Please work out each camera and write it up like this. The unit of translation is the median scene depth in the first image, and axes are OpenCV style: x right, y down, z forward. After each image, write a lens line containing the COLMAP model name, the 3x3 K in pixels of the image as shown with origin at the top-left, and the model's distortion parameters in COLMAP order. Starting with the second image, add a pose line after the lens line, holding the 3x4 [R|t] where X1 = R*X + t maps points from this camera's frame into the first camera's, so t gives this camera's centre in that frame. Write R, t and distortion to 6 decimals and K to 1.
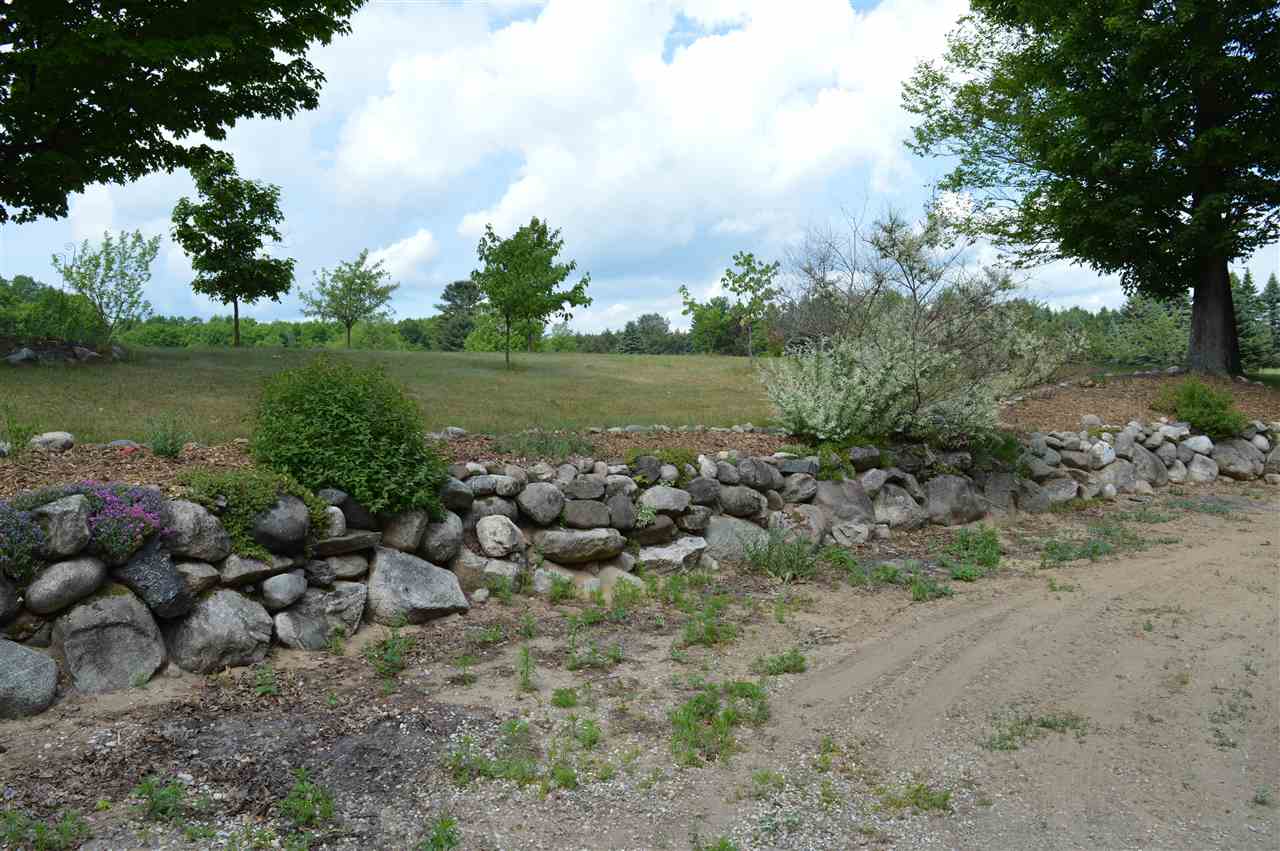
lens RADIAL K [[1025.4, 0, 640.1], [0, 1025.4, 426.0], [0, 0, 1]] dist [-0.096680, 0.025172]
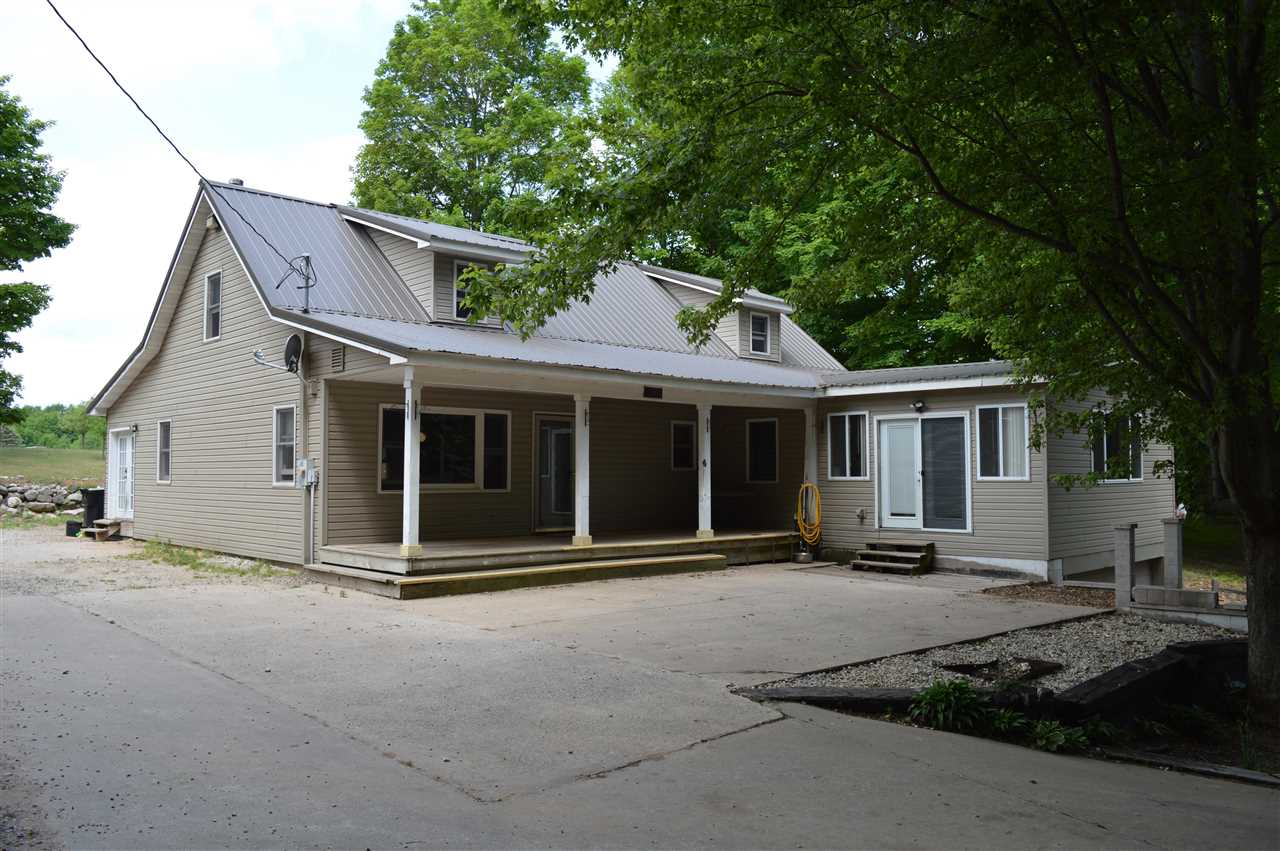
lens RADIAL K [[1025.4, 0, 640.3], [0, 1025.4, 422.9], [0, 0, 1]] dist [-0.096680, 0.025172]
pose [[0.996240, 0.011756, 0.085839, 1.750696], [-0.003138, 0.994997, -0.099855, 0.163172], [-0.086583, 0.099210, 0.991292, -2.709484]]
